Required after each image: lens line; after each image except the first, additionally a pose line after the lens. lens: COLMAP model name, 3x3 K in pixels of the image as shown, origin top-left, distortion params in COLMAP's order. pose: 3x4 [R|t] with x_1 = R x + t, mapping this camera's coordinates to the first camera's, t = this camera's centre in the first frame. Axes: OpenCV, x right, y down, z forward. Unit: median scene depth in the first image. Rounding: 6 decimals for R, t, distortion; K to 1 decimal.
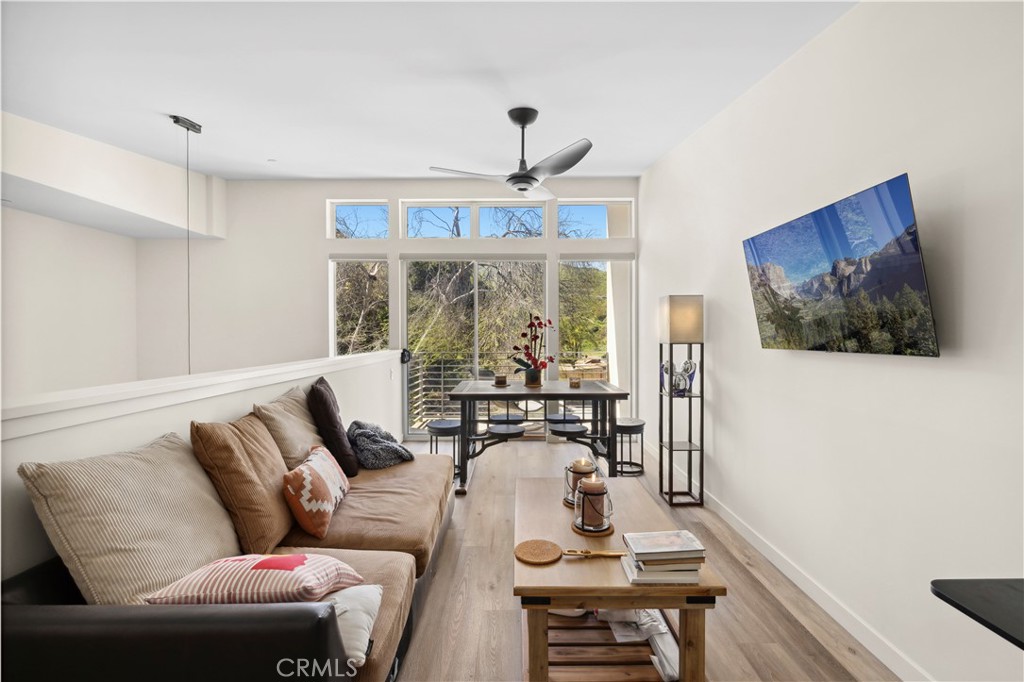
lens RADIAL K [[463.3, 0, 516.8], [0, 463.3, 341.6], [0, 0, 1]] dist [-0.004960, -0.000175]
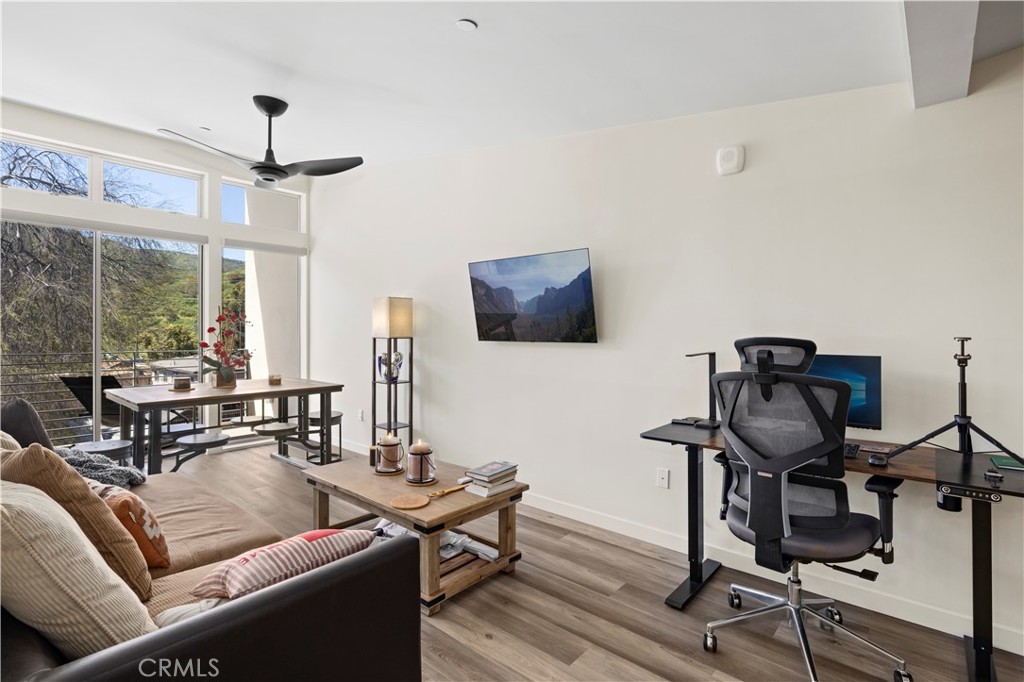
lens RADIAL K [[493.4, 0, 509.7], [0, 493.4, 330.8], [0, 0, 1]] dist [-0.003238, 0.000113]
pose [[0.657633, 0.004043, 0.753328, -0.407859], [0.006200, 0.999923, -0.010779, 0.000917], [-0.753313, 0.011759, 0.657557, -0.050773]]
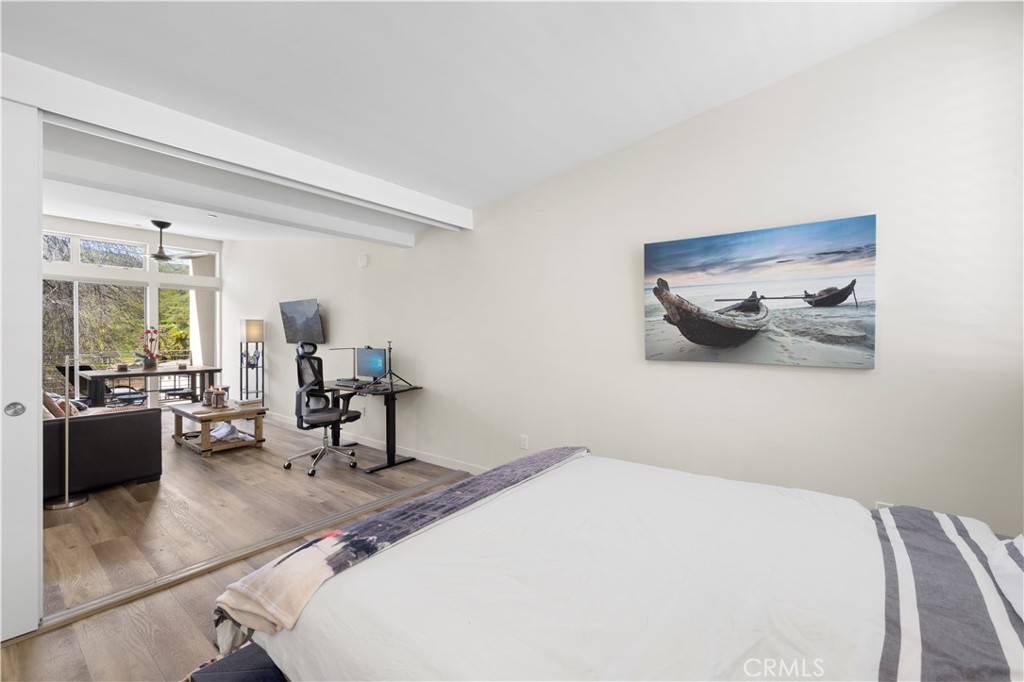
lens RADIAL K [[425.1, 0, 517.2], [0, 425.1, 337.4], [0, 0, 1]] dist [-0.003371, -0.000232]
pose [[0.612825, -0.000311, 0.790218, -0.442800], [0.008560, 0.999944, -0.006245, 0.004002], [-0.790172, 0.010591, 0.612793, -1.163789]]
